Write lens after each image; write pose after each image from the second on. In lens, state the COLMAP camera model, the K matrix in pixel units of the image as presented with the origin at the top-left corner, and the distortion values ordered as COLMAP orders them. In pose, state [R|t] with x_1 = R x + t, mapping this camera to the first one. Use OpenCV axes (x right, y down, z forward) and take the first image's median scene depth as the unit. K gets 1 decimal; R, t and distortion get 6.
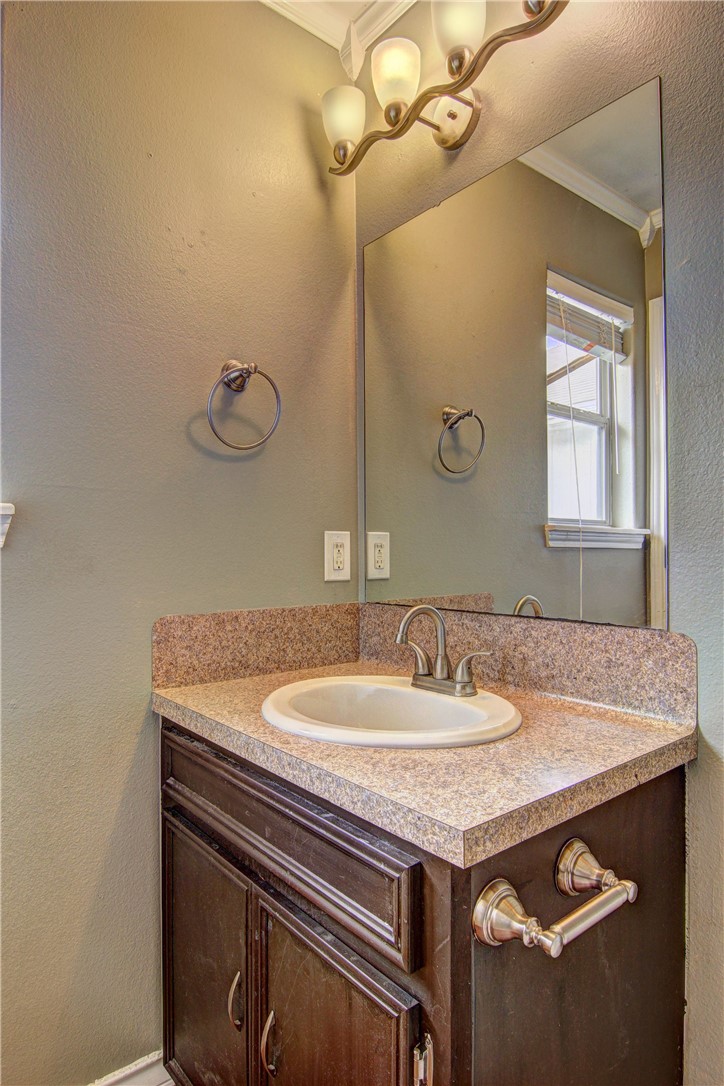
lens RADIAL K [[632.6, 0, 362.0], [0, 632.6, 543.0], [0, 0, 1]] dist [-0.086688, 0.075171]
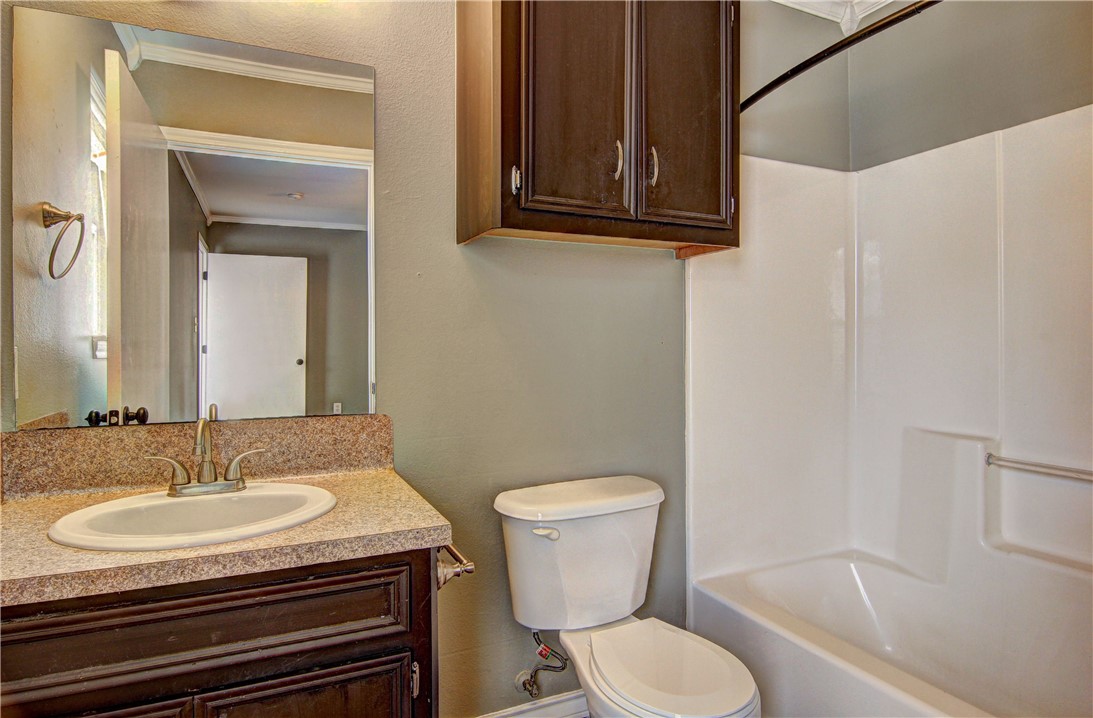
lens RADIAL K [[620.3, 0, 546.5], [0, 620.3, 359.0], [0, 0, 1]] dist [-0.018629, -0.002150]
pose [[0.241019, -0.025223, 0.970193, -0.953983], [-0.011092, 0.999525, 0.028741, -0.052655], [-0.970457, -0.017688, 0.240625, 0.176738]]
